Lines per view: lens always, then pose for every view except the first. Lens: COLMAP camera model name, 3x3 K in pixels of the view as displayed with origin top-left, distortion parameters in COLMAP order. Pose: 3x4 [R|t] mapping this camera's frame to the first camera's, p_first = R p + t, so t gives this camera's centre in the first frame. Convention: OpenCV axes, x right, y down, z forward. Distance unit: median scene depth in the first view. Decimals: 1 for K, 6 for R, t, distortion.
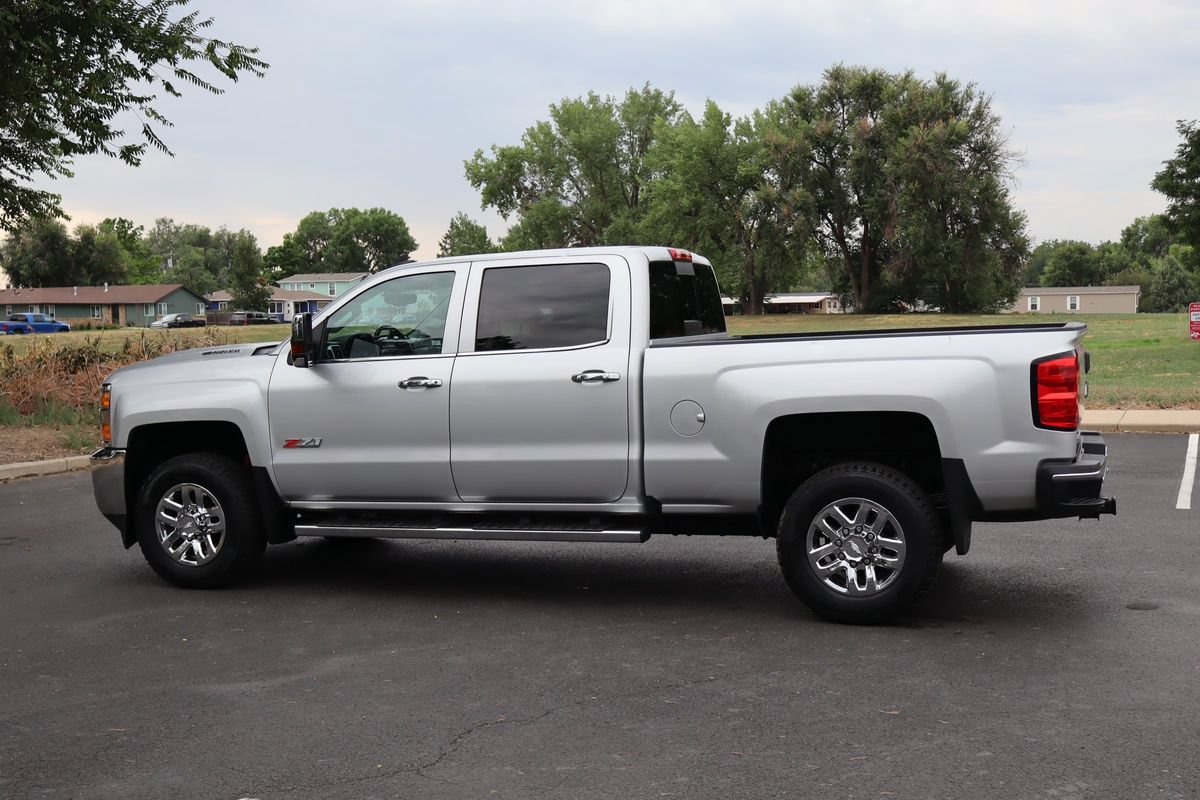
lens RADIAL K [[1389.0, 0, 600.0], [0, 1389.0, 400.0], [0, 0, 1]] dist [0.005152, -0.021933]
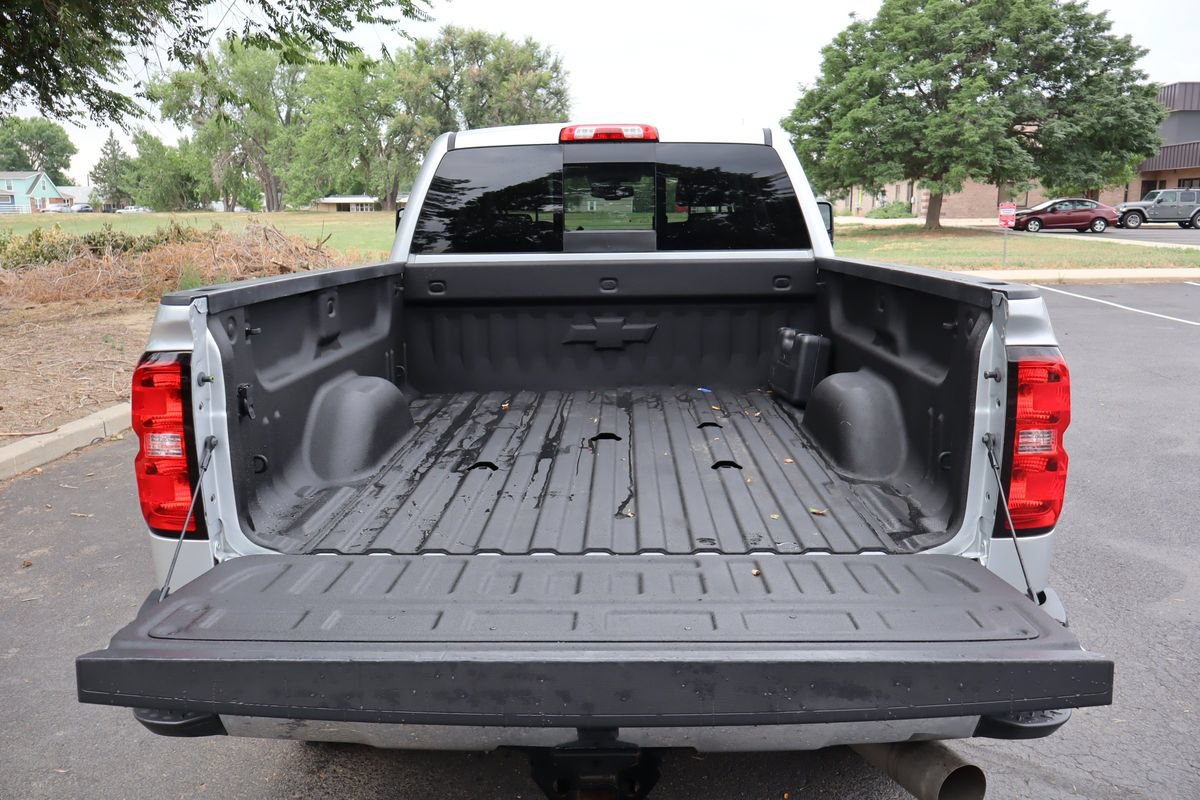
lens RADIAL K [[992.5, 0, 600.0], [0, 992.5, 400.0], [0, 0, 1]] dist [0.008148, -0.007584]
pose [[0.930337, -0.059875, 0.361785, -0.478983], [0.013966, 0.991650, 0.128202, 0.002452], [-0.366440, -0.114218, 0.923405, 0.087095]]
